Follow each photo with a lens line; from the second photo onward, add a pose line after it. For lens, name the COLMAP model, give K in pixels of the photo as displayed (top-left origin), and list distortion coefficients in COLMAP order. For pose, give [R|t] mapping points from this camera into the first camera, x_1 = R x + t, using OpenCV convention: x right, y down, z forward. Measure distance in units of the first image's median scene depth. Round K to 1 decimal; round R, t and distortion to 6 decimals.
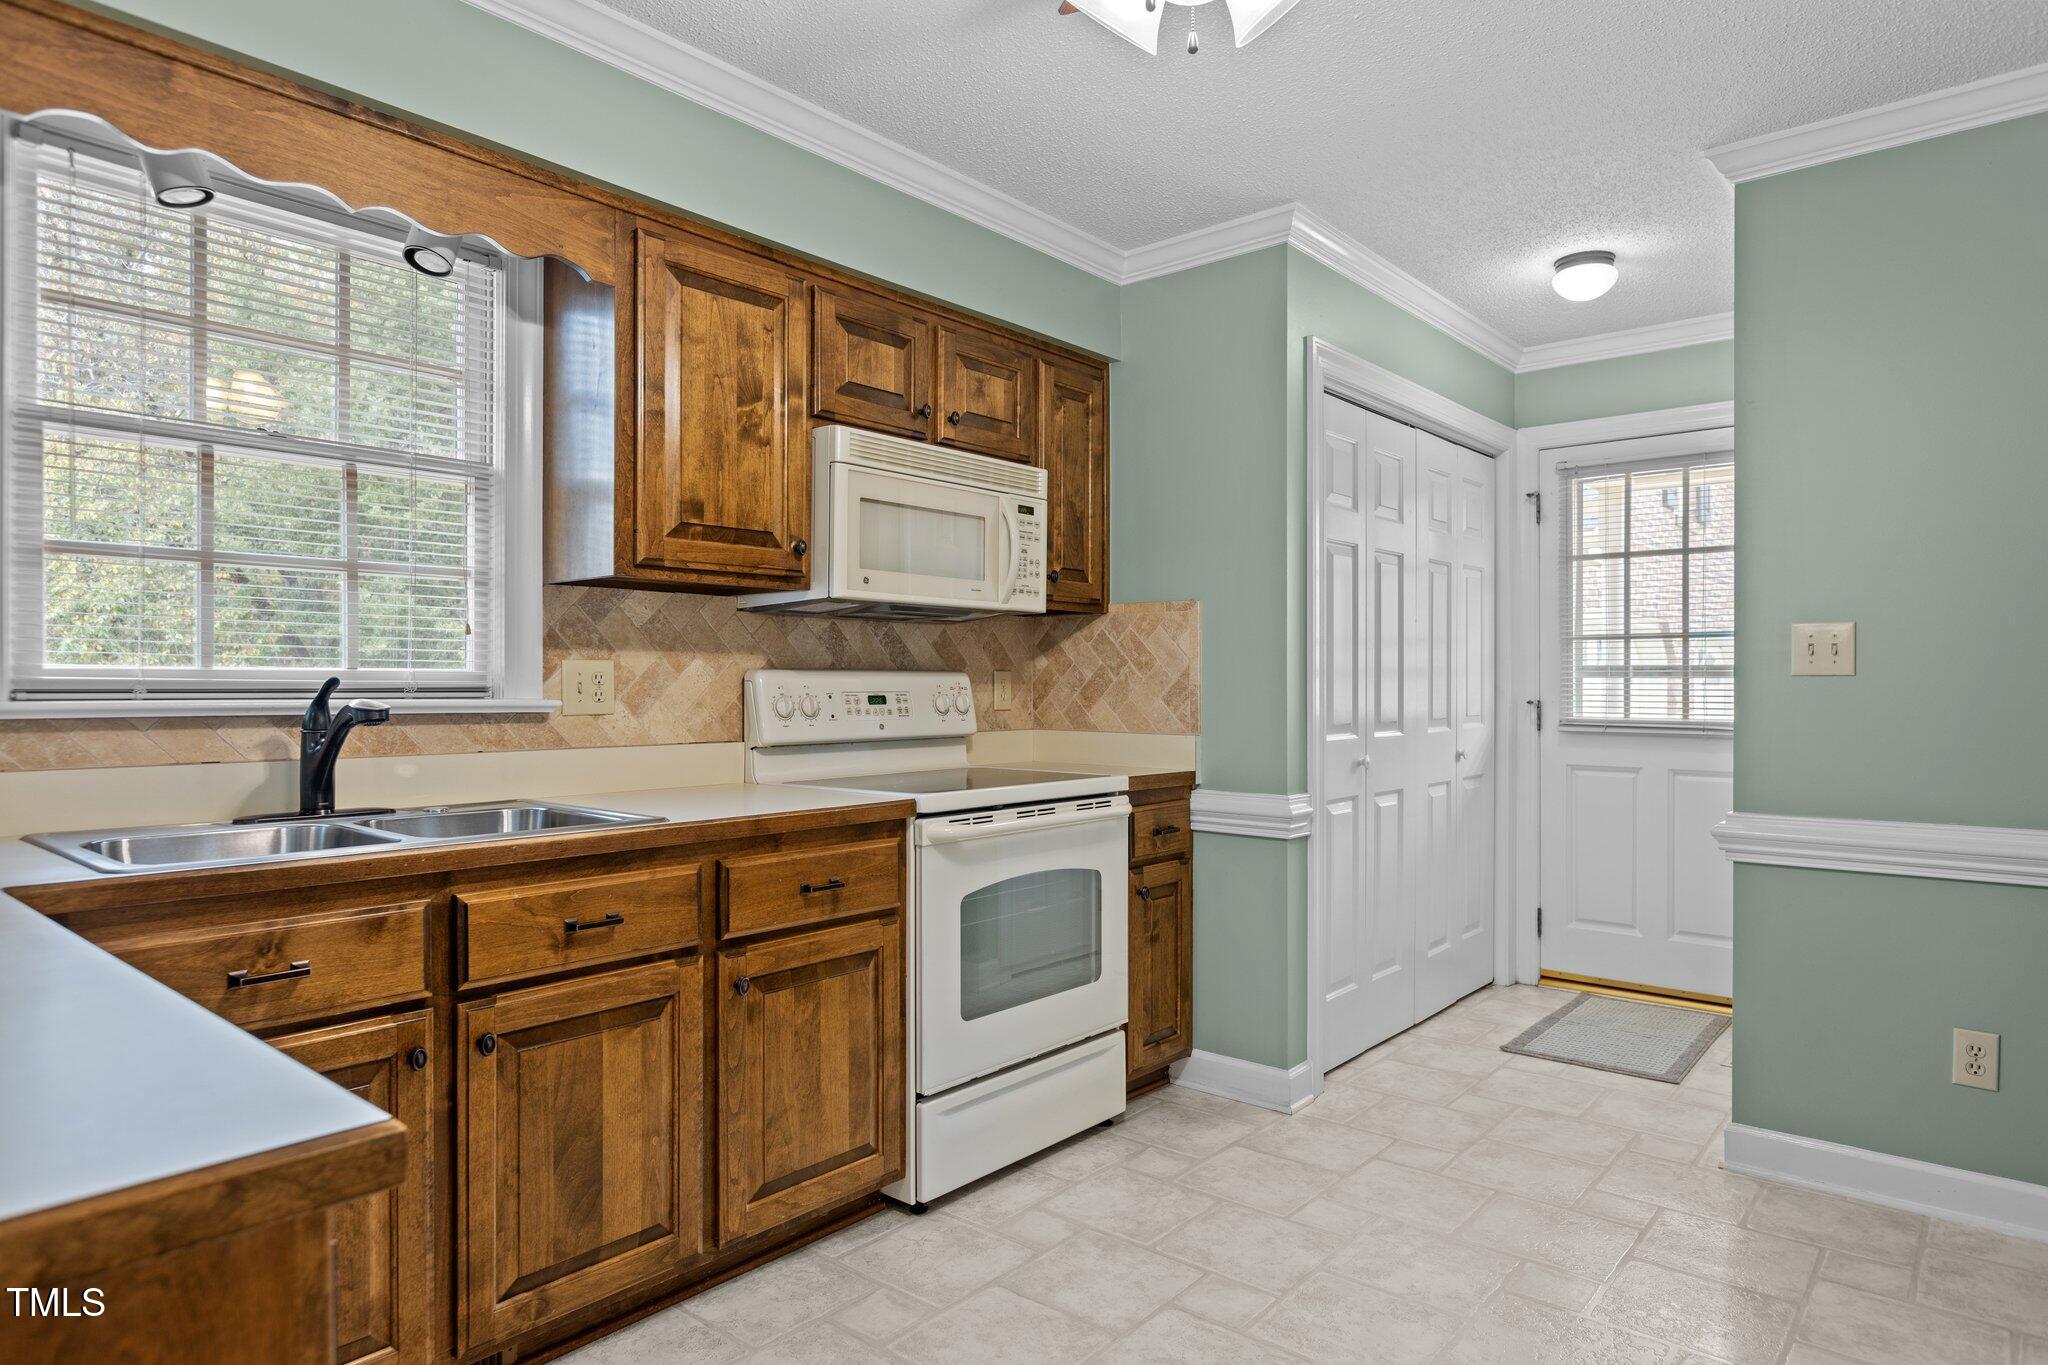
lens RADIAL K [[1180.6, 0, 1020.6], [0, 1180.6, 685.1], [0, 0, 1]] dist [-0.019349, -0.000513]
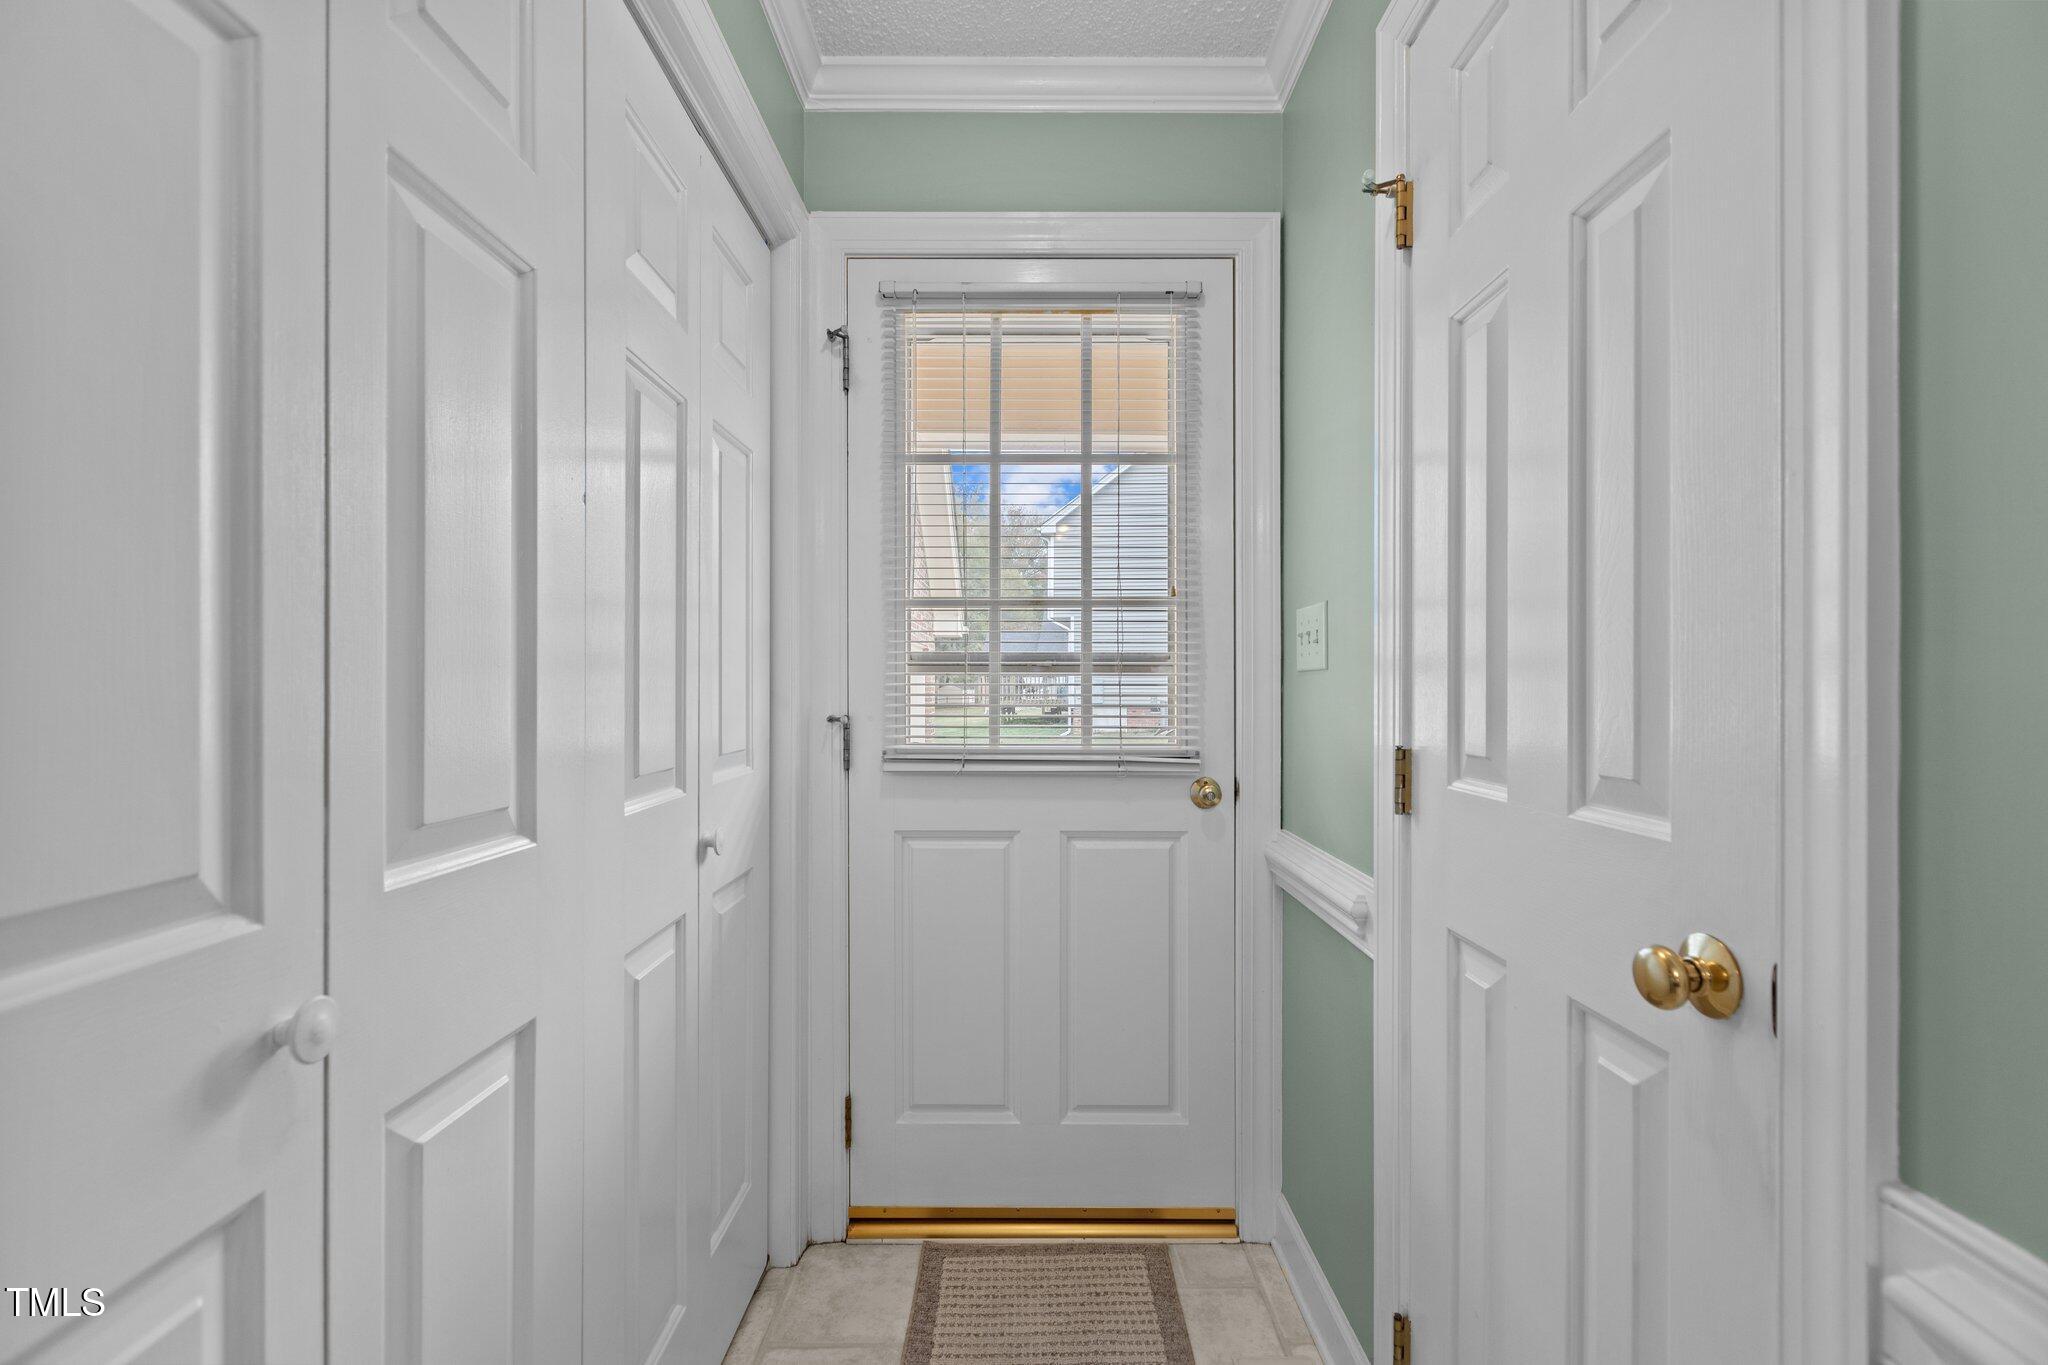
lens RADIAL K [[907.0, 0, 1022.3], [0, 907.0, 685.2], [0, 0, 1]] dist [-0.000629, -0.000474]
pose [[0.756783, 0.002212, 0.653662, 0.234507], [0.001854, 0.999983, -0.005531, 0.001474], [-0.653663, 0.005397, 0.756766, 0.648146]]
